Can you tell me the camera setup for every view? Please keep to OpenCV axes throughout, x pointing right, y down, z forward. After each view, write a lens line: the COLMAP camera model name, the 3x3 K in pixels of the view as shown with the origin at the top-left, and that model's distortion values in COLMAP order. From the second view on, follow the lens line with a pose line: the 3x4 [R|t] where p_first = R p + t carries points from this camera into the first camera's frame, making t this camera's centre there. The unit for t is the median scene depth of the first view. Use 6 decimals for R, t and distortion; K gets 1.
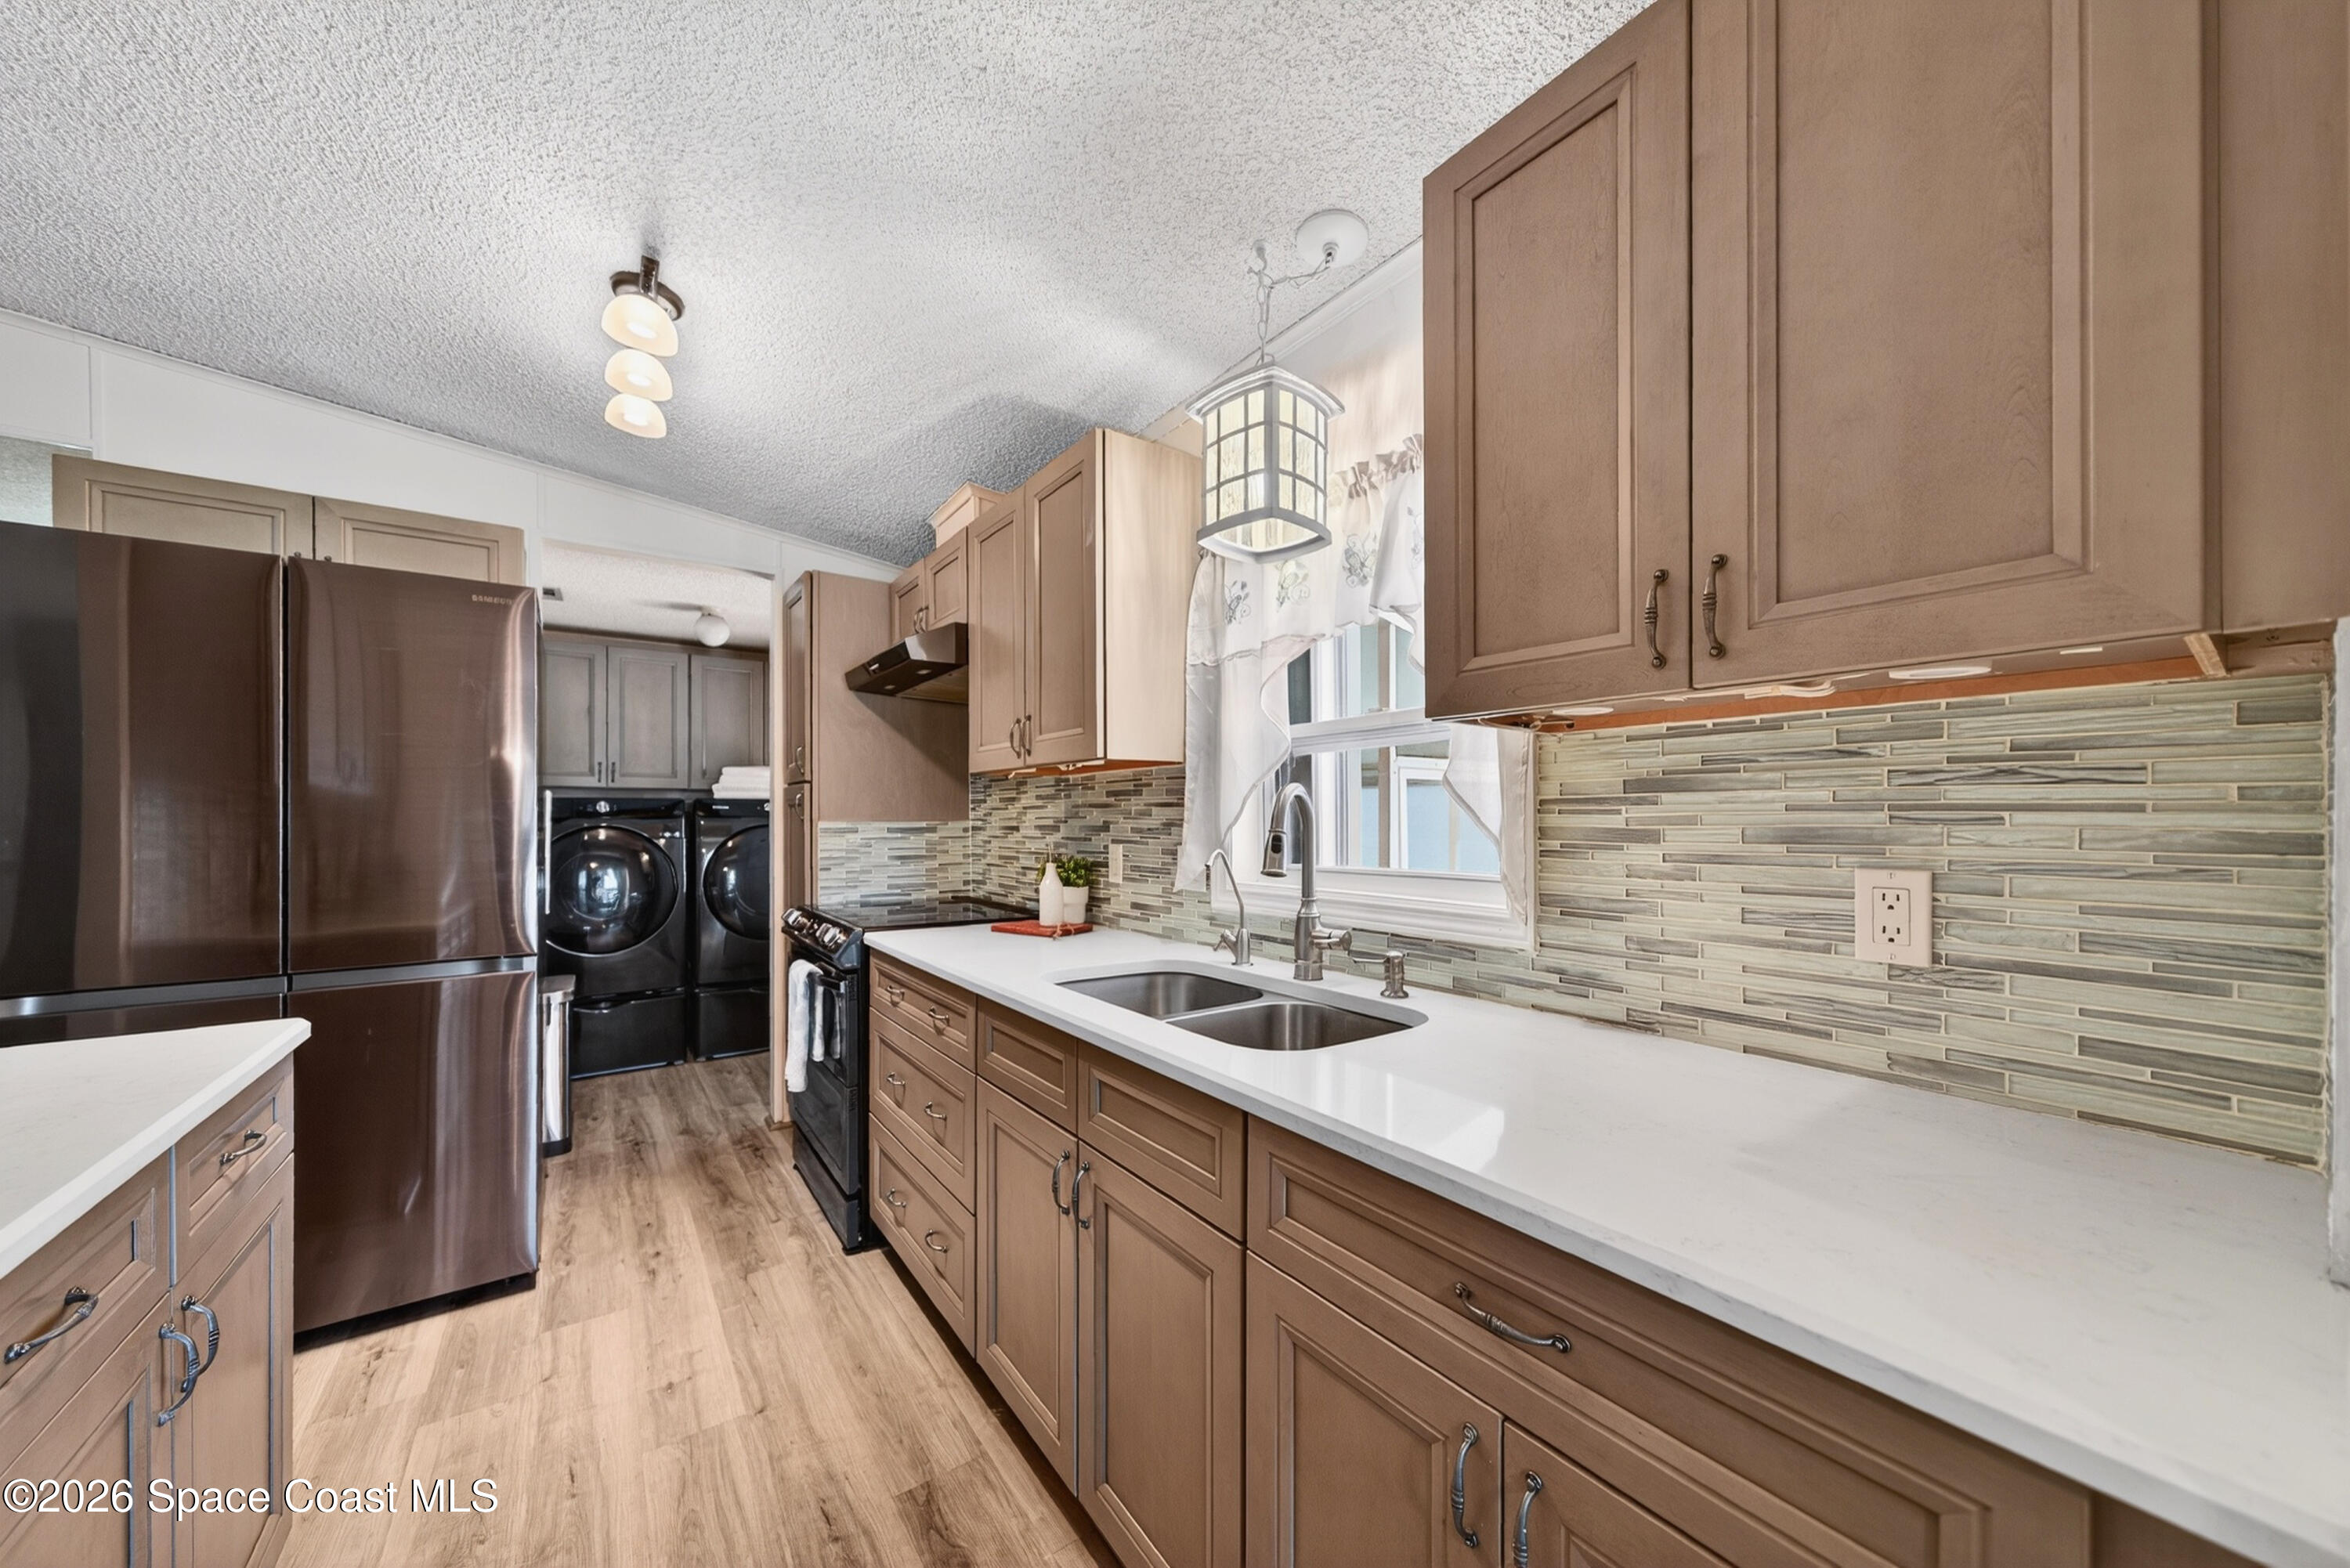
lens RADIAL K [[831.9, 0, 1164.8], [0, 831.9, 816.9], [0, 0, 1]] dist [-0.001145, 0.007467]
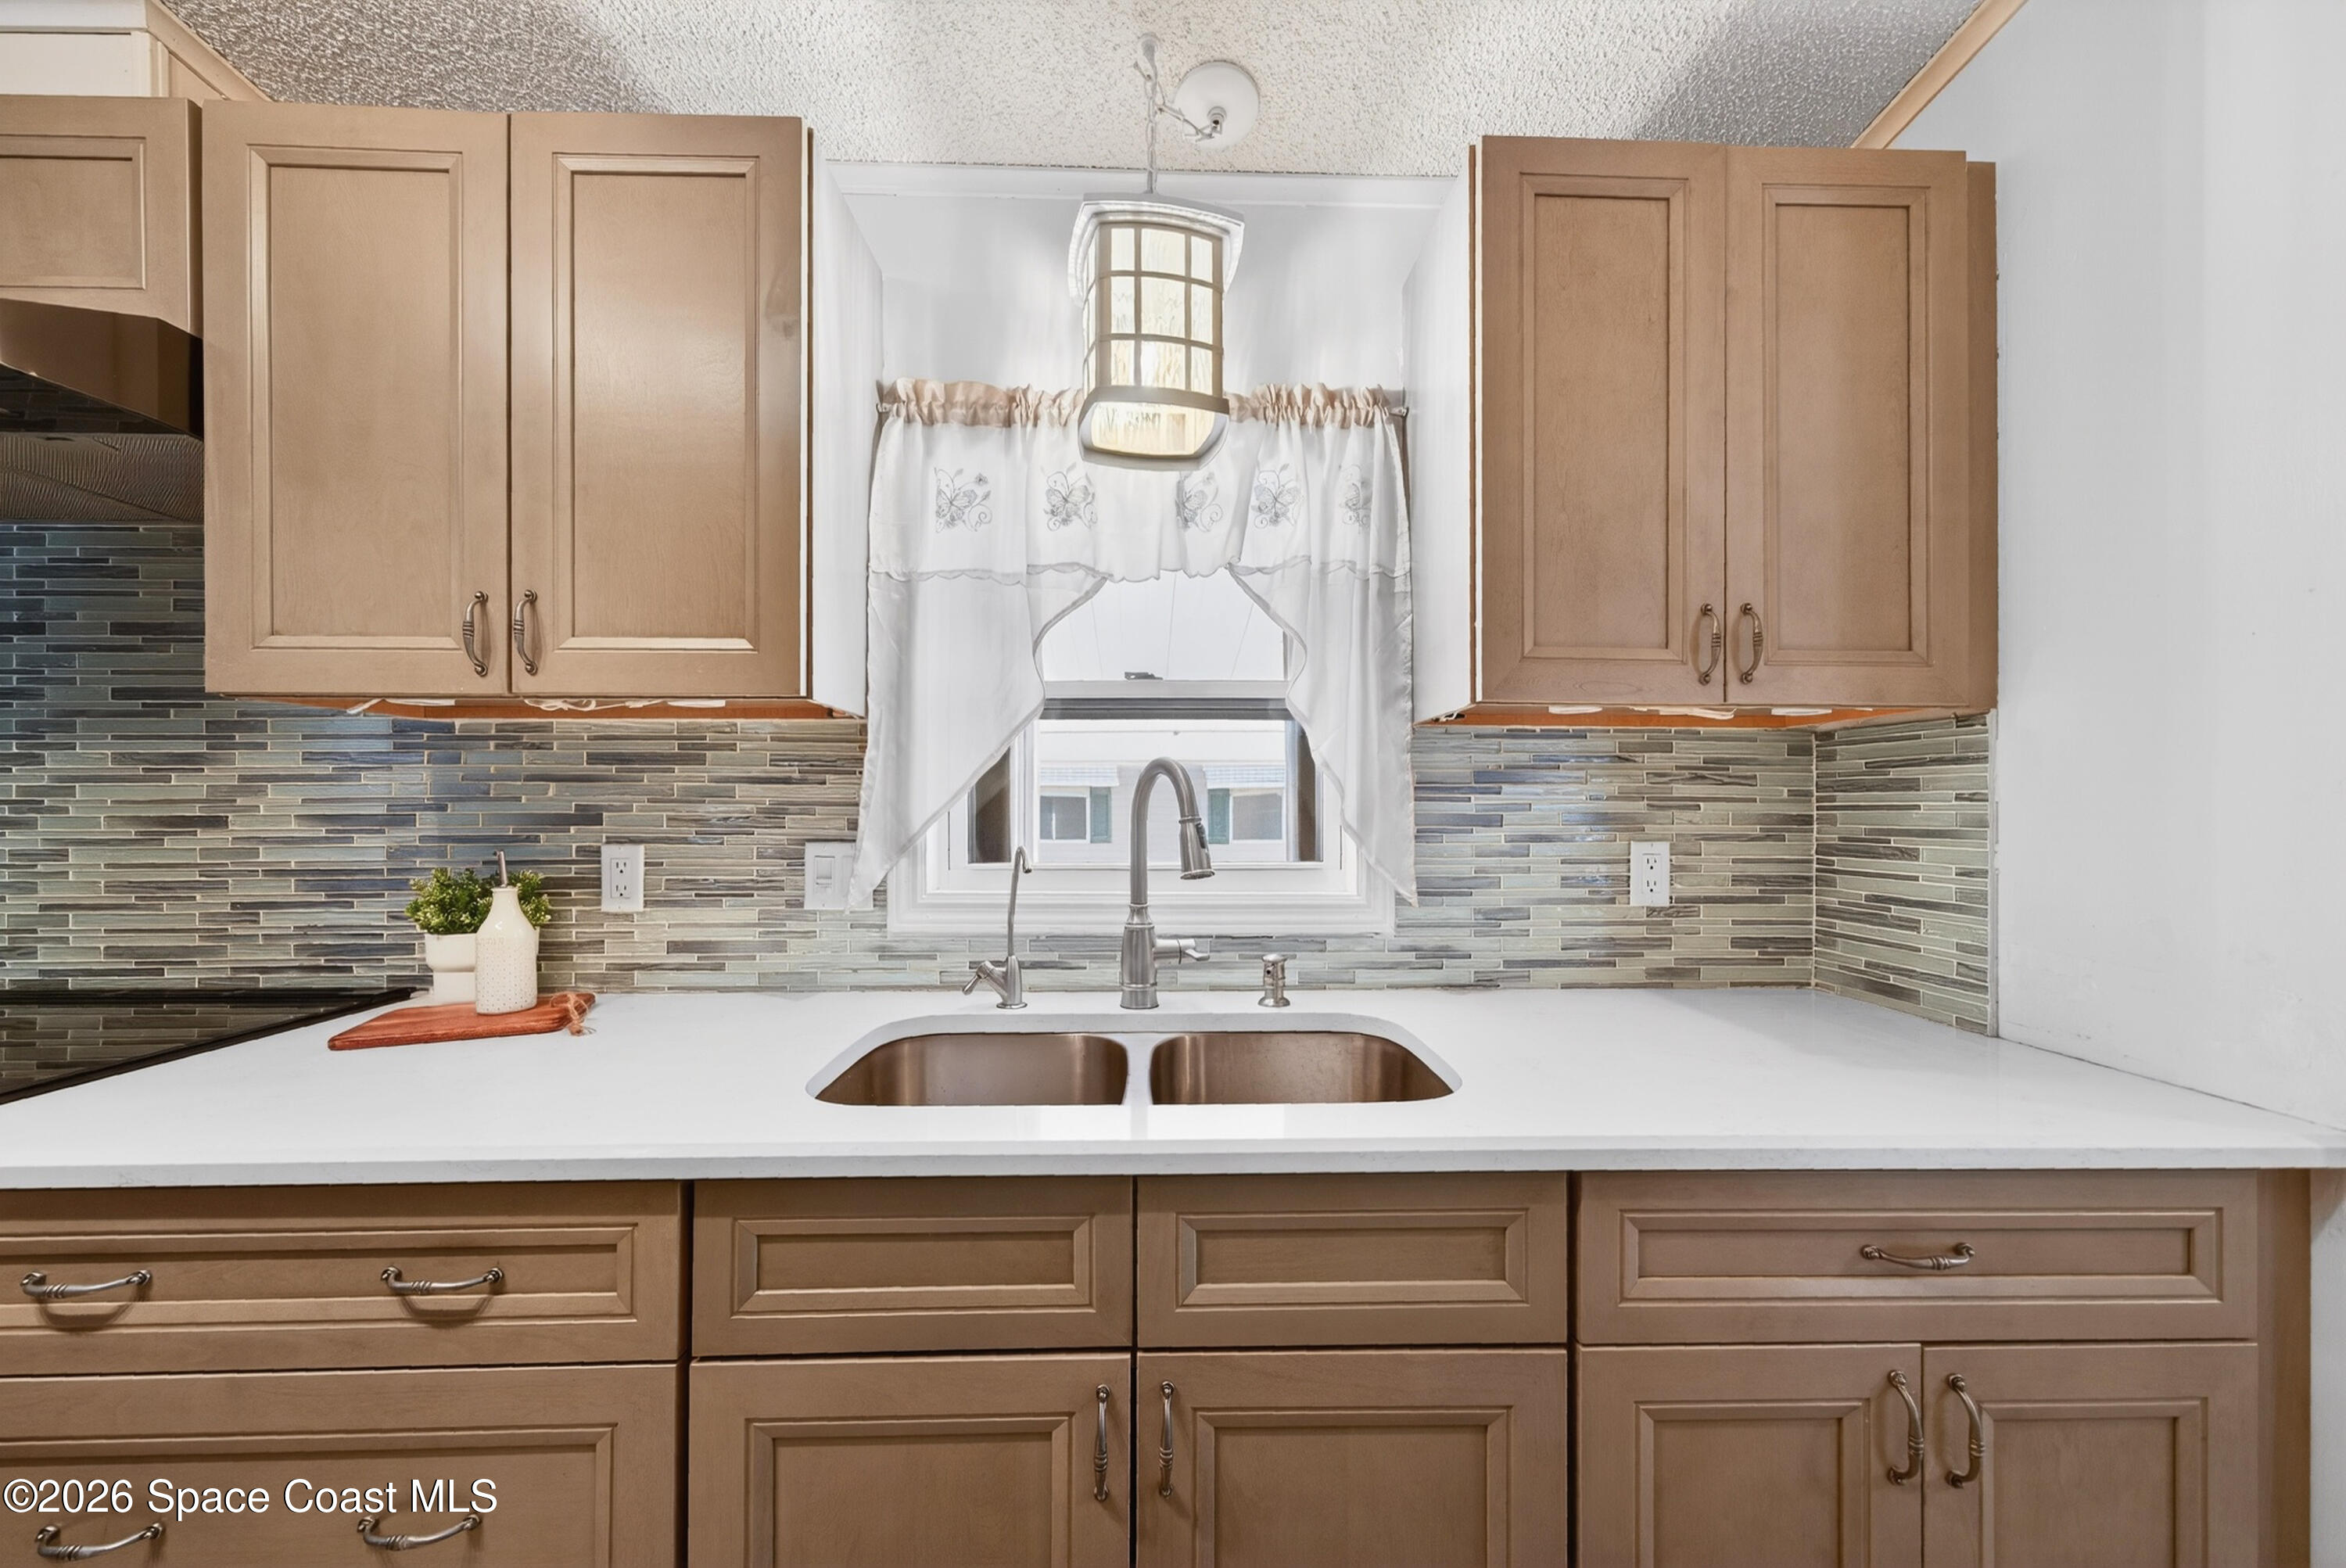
lens RADIAL K [[834.8, 0, 1171.1], [0, 834.8, 800.1], [0, 0, 1]] dist [-0.002083, -0.000060]
pose [[0.551936, 0.005288, 0.833870, -0.428901], [-0.005442, 0.999981, -0.002740, 0.000032], [-0.833869, -0.003026, 0.551954, 0.485892]]
